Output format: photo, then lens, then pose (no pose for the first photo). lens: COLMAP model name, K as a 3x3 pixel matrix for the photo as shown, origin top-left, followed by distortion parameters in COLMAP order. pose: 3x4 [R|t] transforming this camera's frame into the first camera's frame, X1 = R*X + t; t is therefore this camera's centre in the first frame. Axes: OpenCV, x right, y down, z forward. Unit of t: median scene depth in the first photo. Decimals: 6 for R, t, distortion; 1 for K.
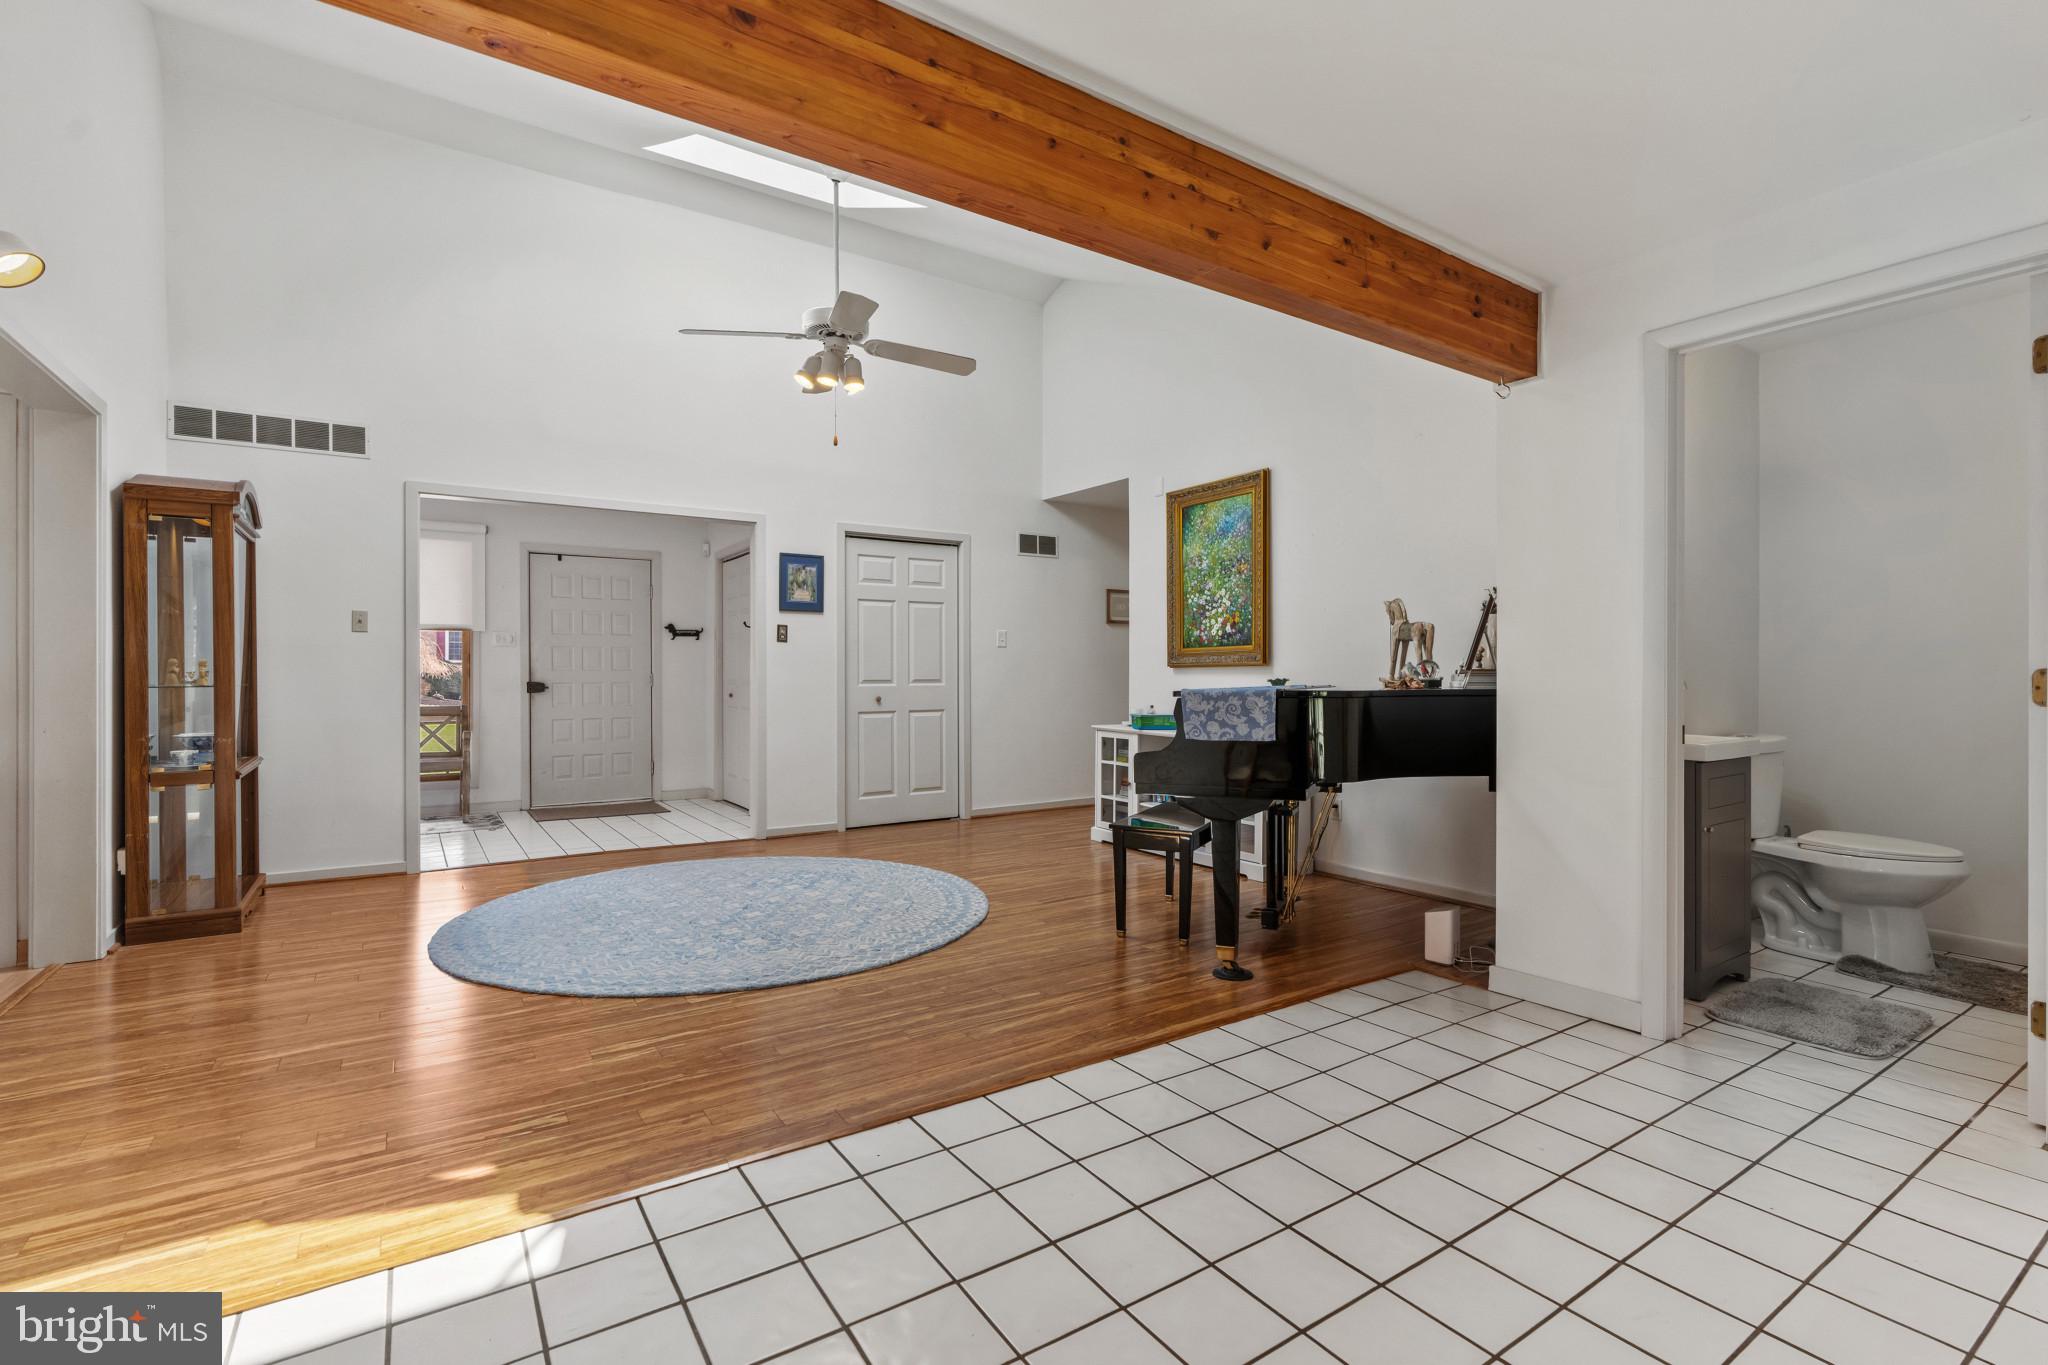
lens RADIAL K [[926.2, 0, 1025.4], [0, 926.2, 679.9], [0, 0, 1]] dist [-0.004154, 0.000773]
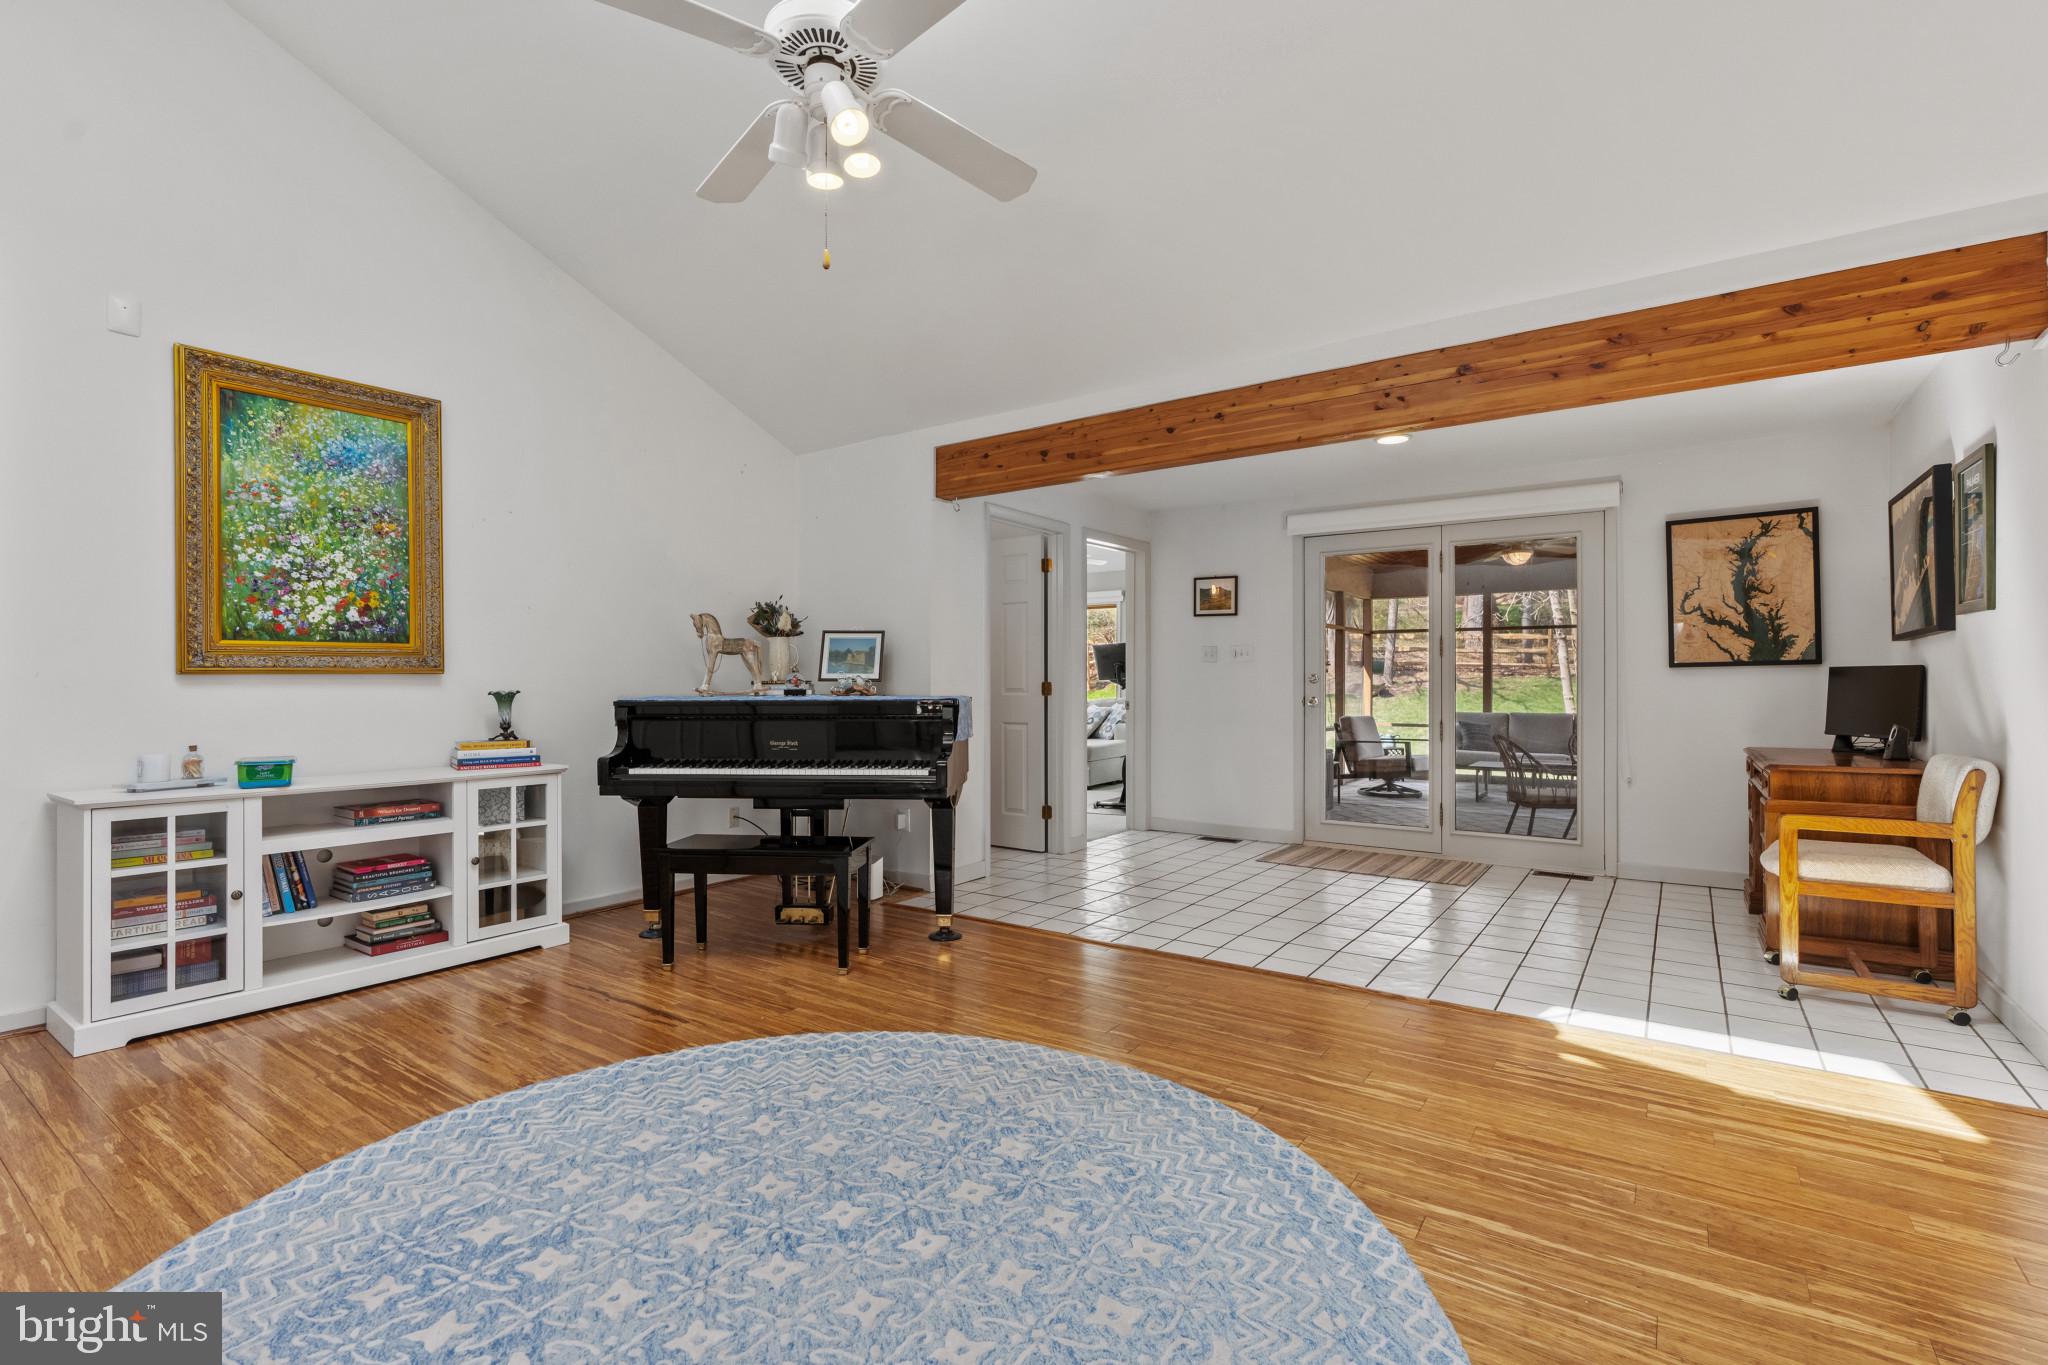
lens RADIAL K [[926.2, 0, 1025.4], [0, 926.2, 679.9], [0, 0, 1]] dist [-0.004154, 0.000773]
pose [[-0.360814, 0.002775, 0.932634, -0.790736], [0.005396, 0.999985, -0.000888, -0.009849], [-0.932622, 0.004712, -0.360823, 1.134877]]
